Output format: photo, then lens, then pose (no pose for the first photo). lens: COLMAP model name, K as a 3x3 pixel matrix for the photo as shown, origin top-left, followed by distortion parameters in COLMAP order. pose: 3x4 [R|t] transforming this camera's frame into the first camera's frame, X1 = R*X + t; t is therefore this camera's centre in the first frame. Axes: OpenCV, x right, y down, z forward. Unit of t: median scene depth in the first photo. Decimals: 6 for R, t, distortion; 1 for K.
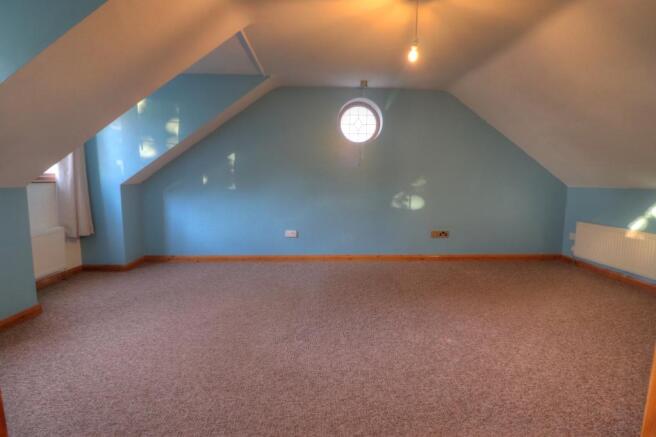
lens RADIAL K [[300.5, 0, 329.4], [0, 300.5, 212.6], [0, 0, 1]] dist [-0.008182, -0.000145]
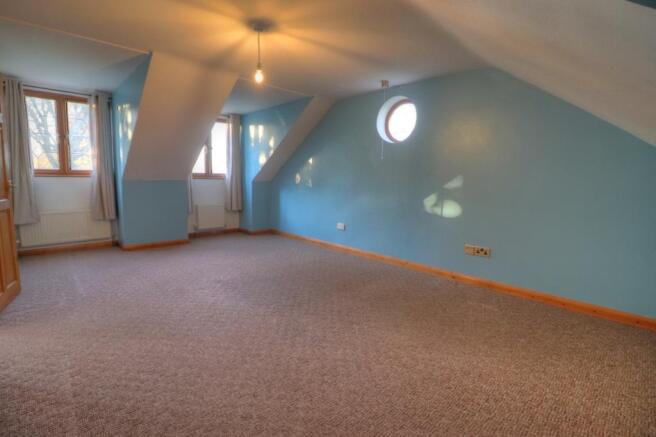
lens RADIAL K [[300.5, 0, 329.4], [0, 300.5, 212.6], [0, 0, 1]] dist [-0.008182, -0.000145]
pose [[0.680960, 0.093017, -0.726389, 0.687650], [-0.100168, 0.994409, 0.033434, -0.017684], [0.725437, 0.049994, 0.686470, 0.184586]]
